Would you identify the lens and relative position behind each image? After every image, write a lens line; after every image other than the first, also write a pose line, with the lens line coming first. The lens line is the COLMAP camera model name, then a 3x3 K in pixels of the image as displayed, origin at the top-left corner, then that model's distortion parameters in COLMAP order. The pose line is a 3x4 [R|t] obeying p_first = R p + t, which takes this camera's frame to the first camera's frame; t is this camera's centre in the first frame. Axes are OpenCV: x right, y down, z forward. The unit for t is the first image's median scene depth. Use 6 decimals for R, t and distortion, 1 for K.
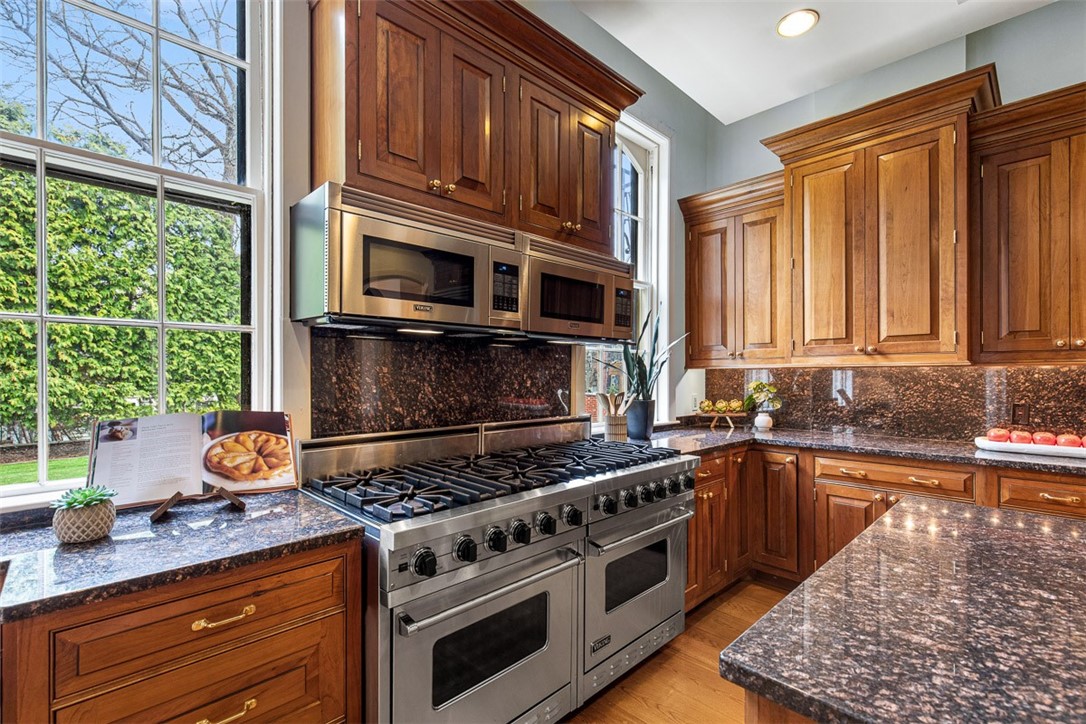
lens RADIAL K [[493.1, 0, 559.1], [0, 493.1, 375.3], [0, 0, 1]] dist [0.004198, 0.000089]
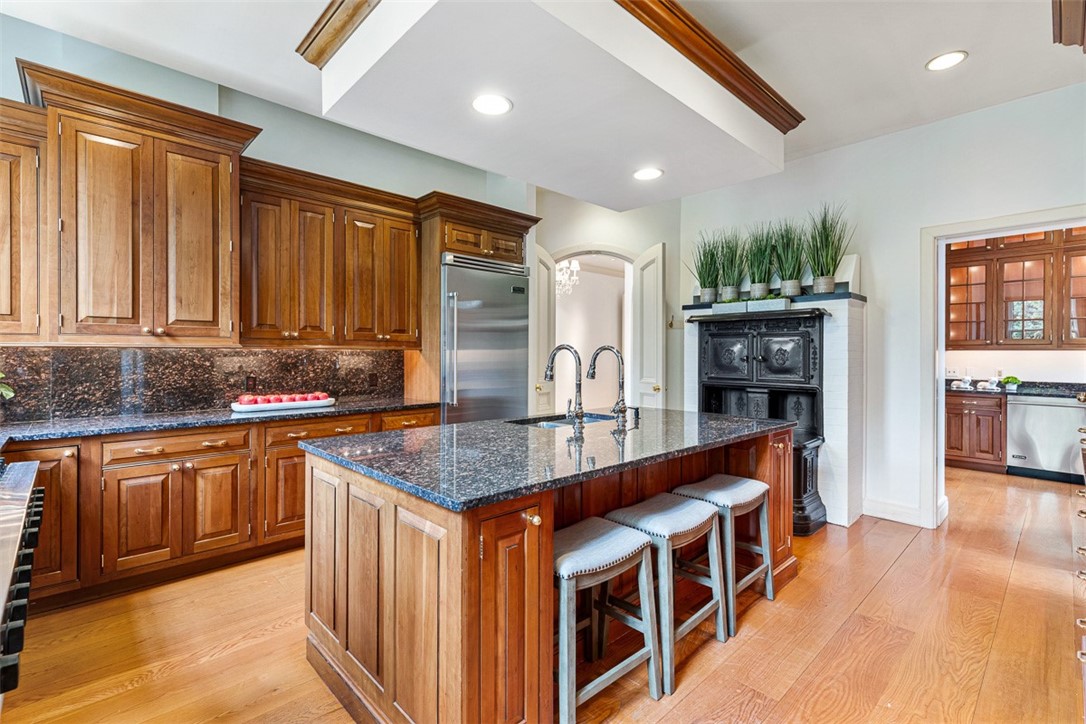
lens RADIAL K [[493.1, 0, 541.5], [0, 493.1, 355.4], [0, 0, 1]] dist [0.004198, 0.000089]
pose [[0.027120, -0.002281, 0.999630, -0.404152], [-0.000894, 0.999997, 0.002306, -0.003834], [-0.999632, -0.000956, 0.027118, 0.156033]]
